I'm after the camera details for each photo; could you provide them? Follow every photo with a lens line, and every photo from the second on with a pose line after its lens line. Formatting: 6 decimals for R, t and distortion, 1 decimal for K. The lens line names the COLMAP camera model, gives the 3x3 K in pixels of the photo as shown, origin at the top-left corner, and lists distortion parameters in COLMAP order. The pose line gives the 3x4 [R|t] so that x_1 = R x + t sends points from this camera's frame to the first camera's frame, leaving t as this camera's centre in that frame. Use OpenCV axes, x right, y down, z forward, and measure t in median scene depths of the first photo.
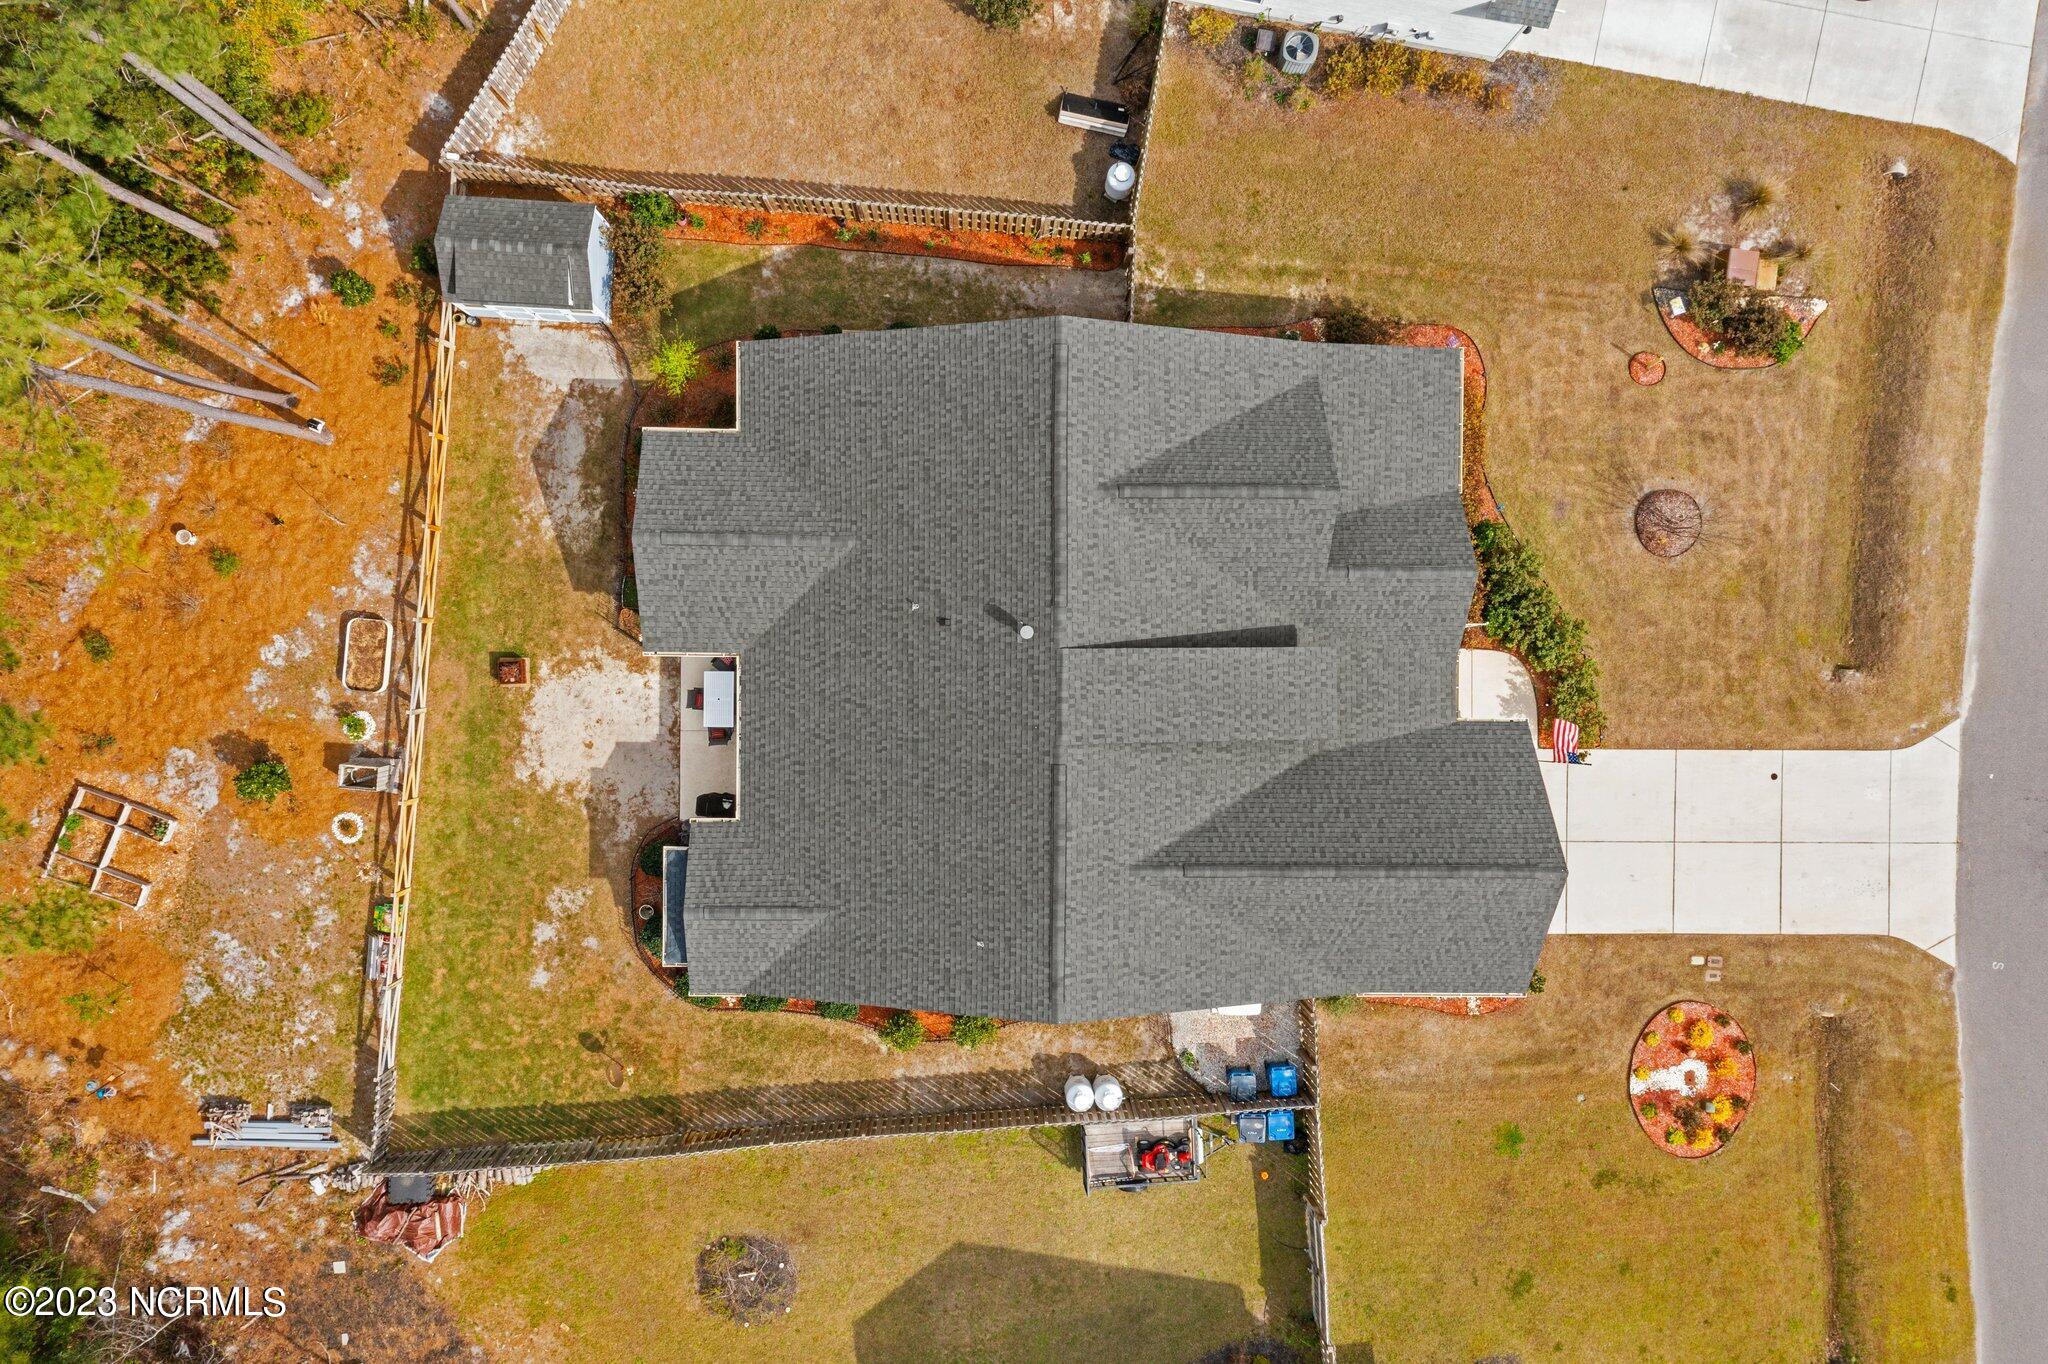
lens RADIAL K [[1593.5, 0, 1021.5], [0, 1593.5, 677.2], [0, 0, 1]] dist [0.061361, -0.008006]
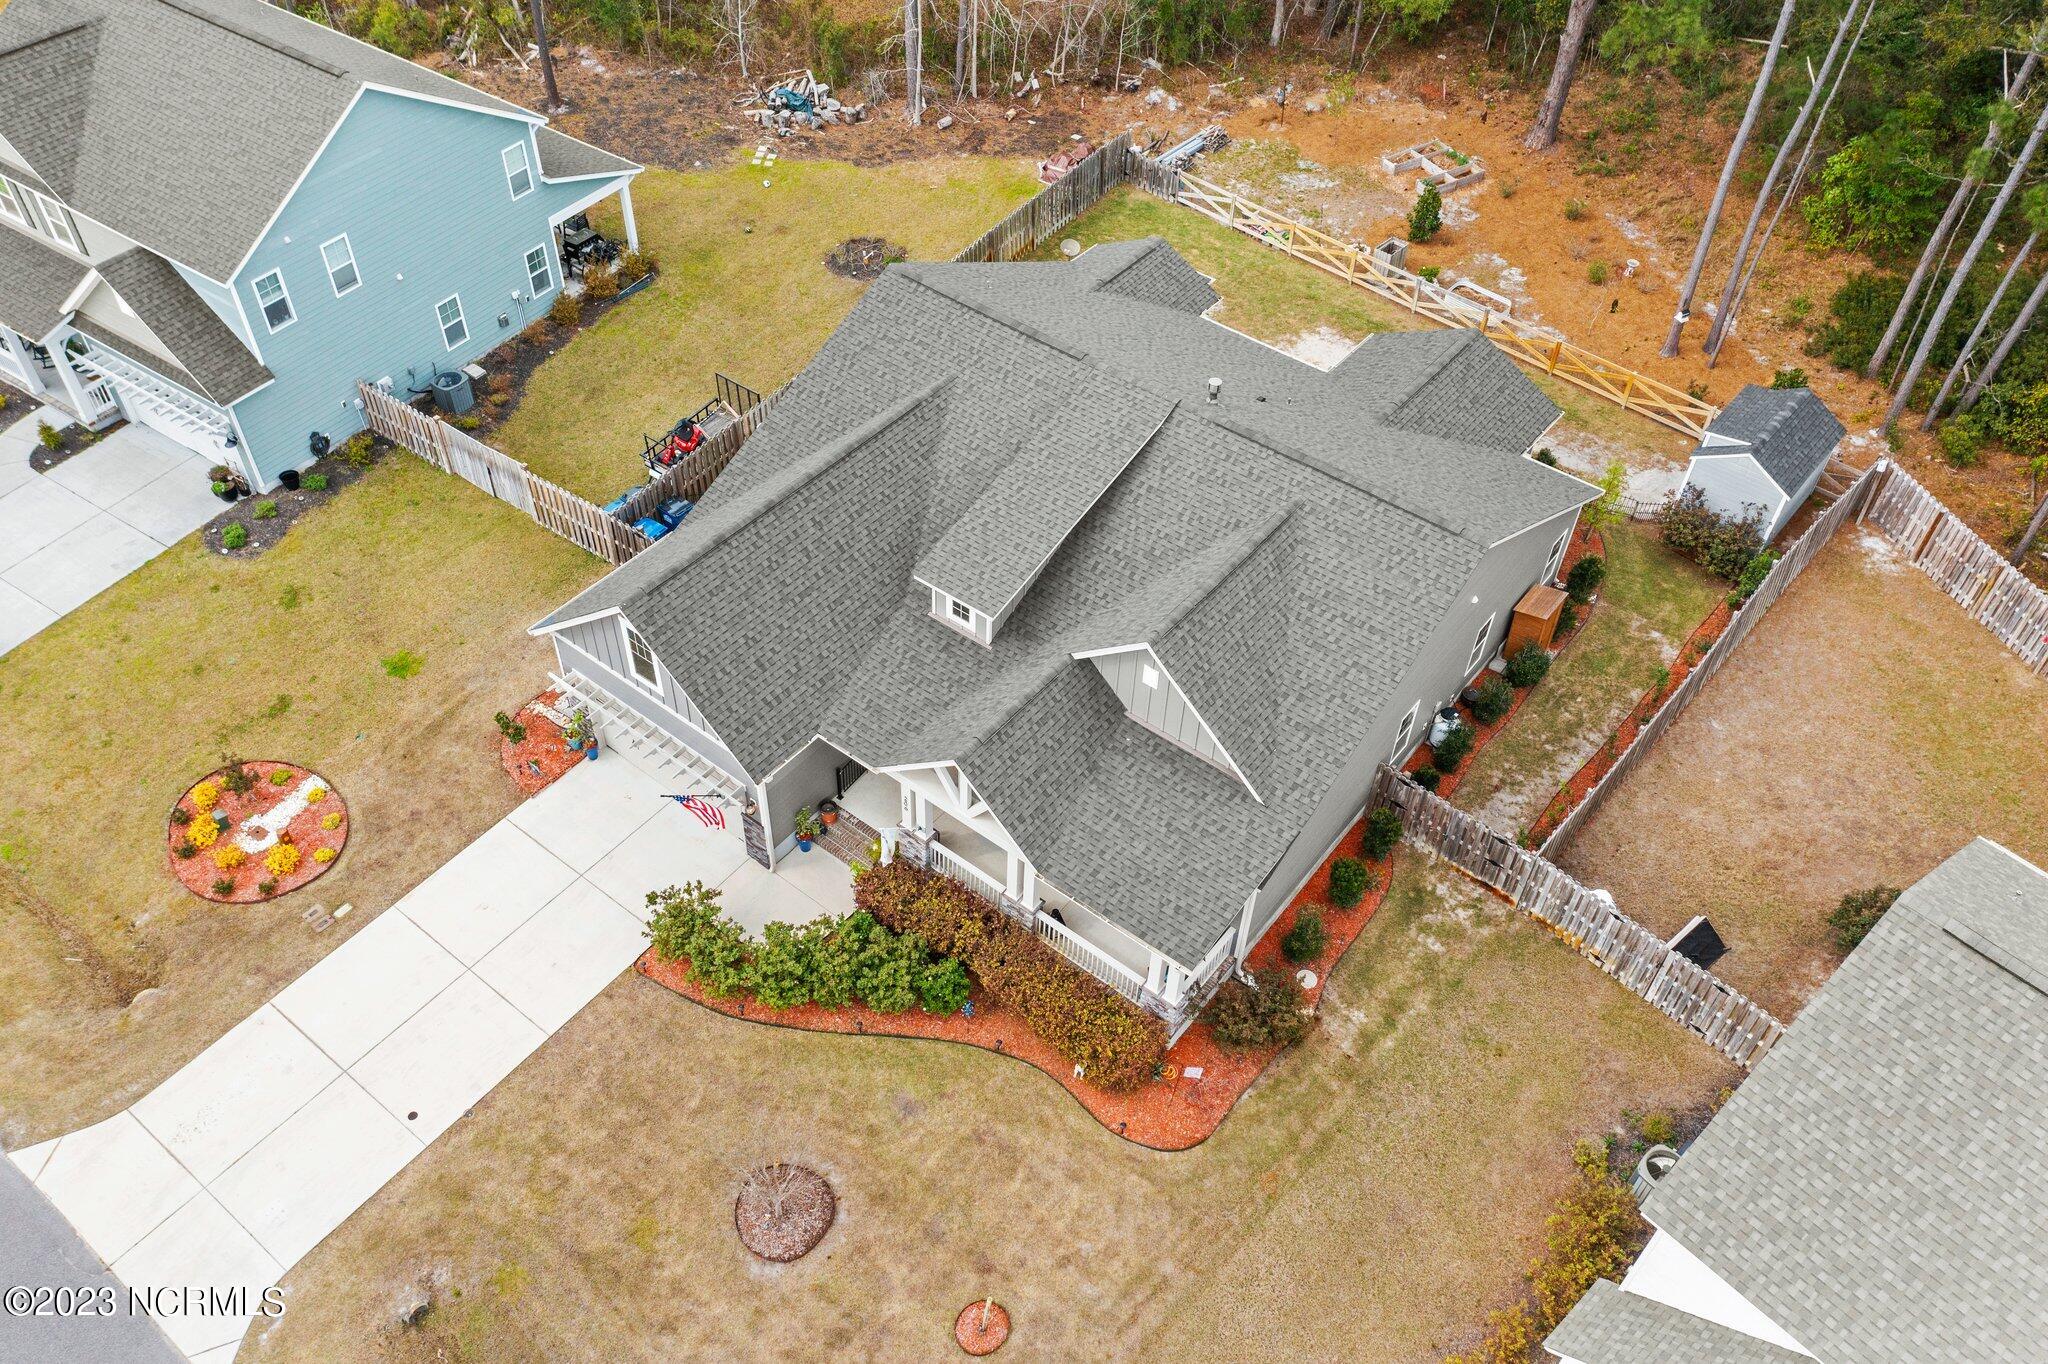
lens RADIAL K [[1602.9, 0, 1024.0], [0, 1602.9, 682.0], [0, 0, 1]] dist [0.057128, 0.003038]
pose [[-0.611815, 0.537448, -0.580373, 0.630484], [-0.789082, -0.465762, 0.400519, -0.352095], [-0.055058, 0.703005, 0.709050, 0.366449]]
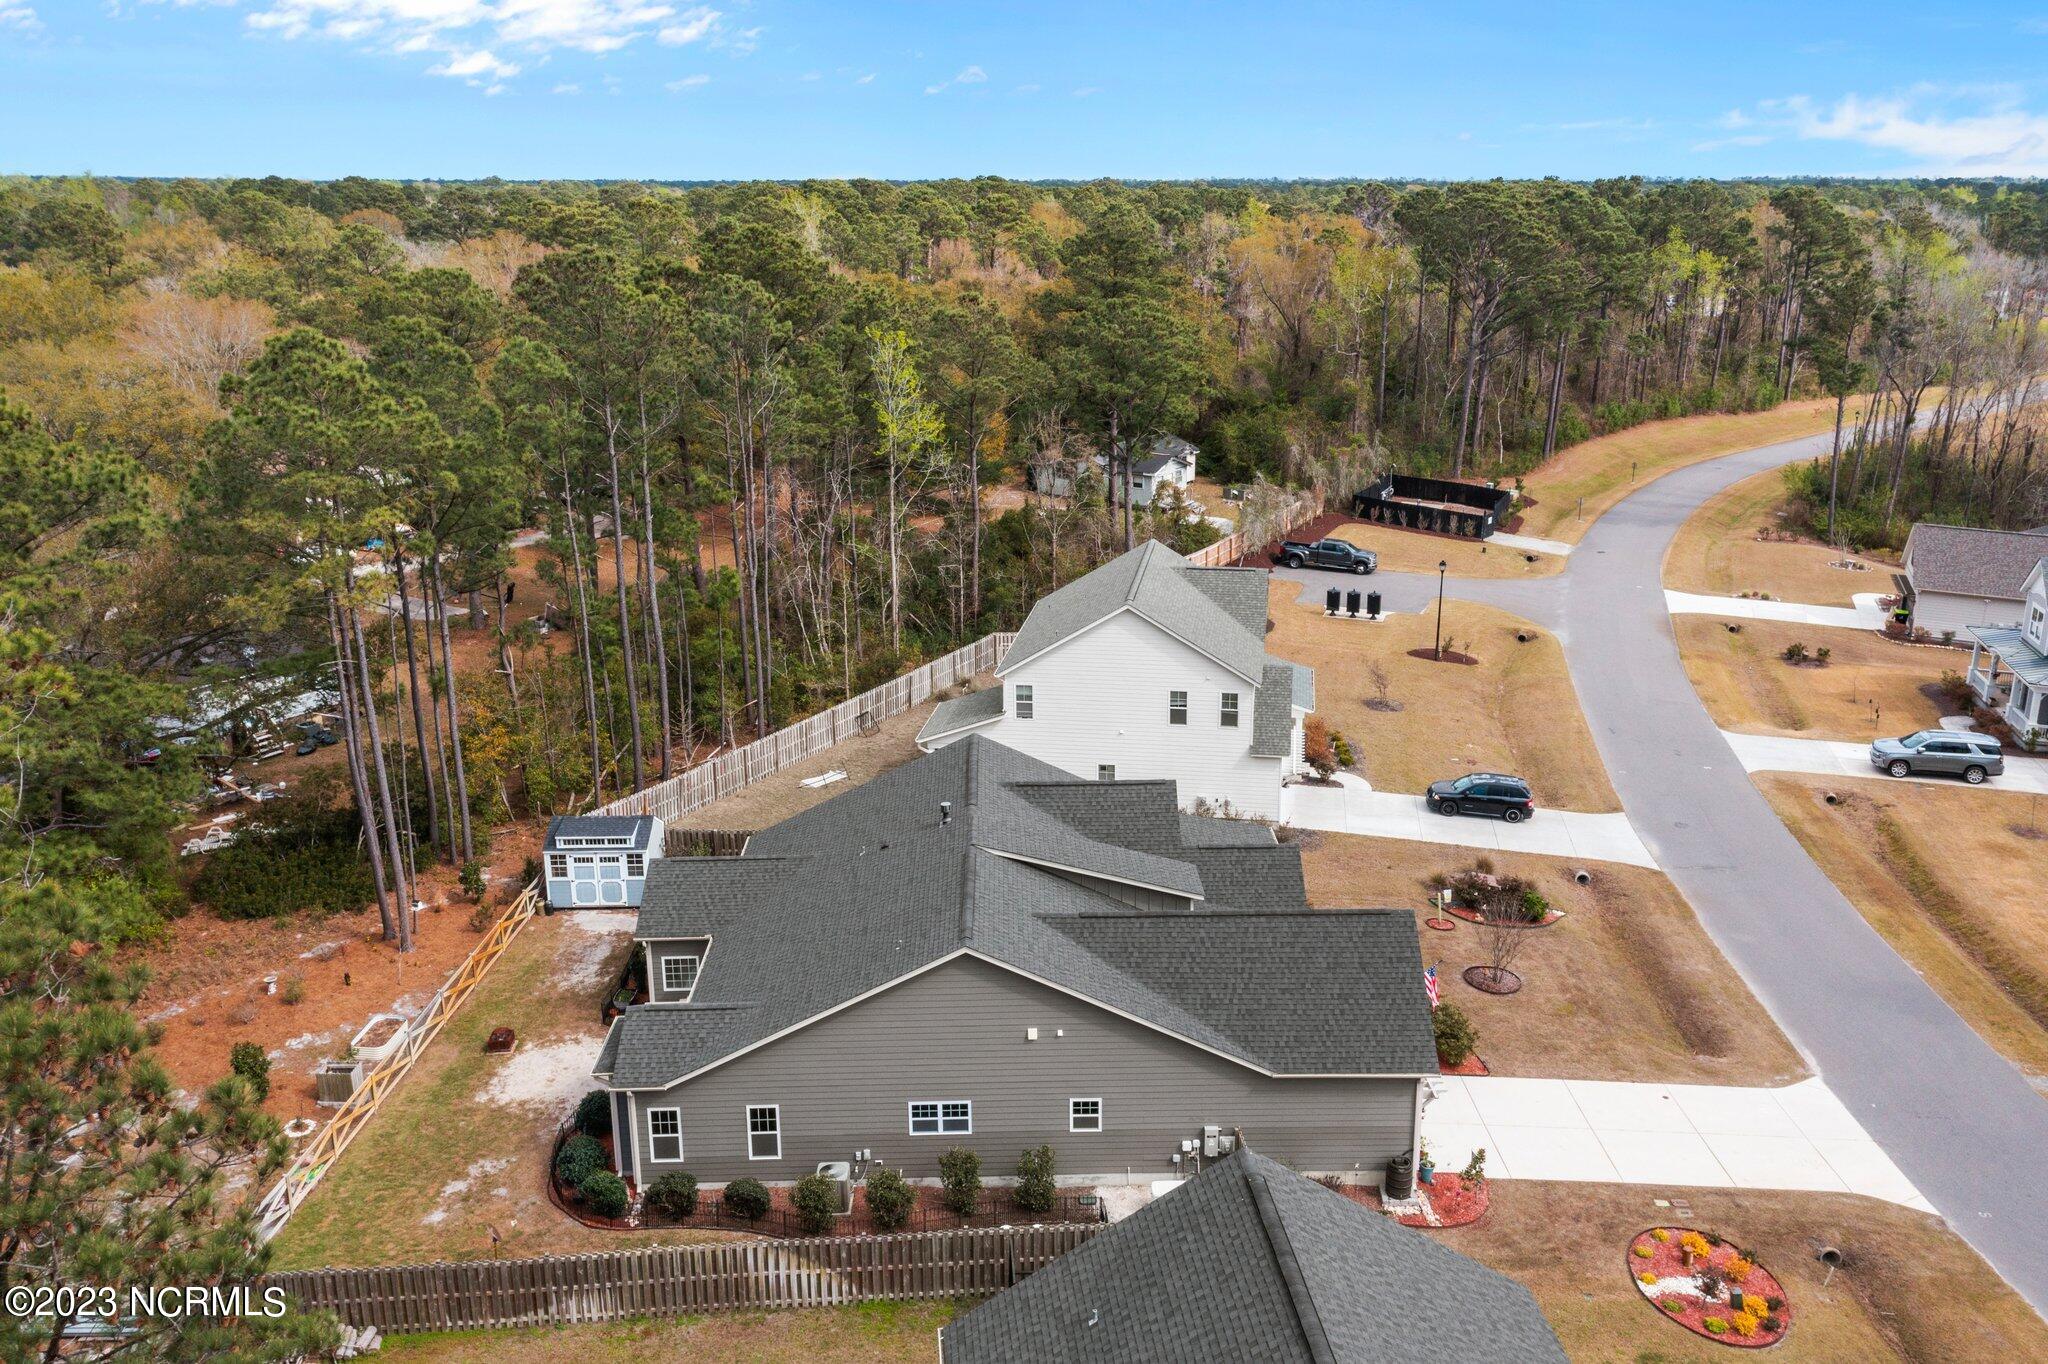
lens RADIAL K [[1652.6, 0, 1024.0], [0, 1652.6, 682.0], [0, 0, 1]] dist [0.038864, 0.002953]
pose [[0.999282, -0.036458, 0.010289, 0.048034], [0.020413, 0.289420, -0.956985, 1.045888], [0.031912, 0.956508, 0.289956, 0.425103]]
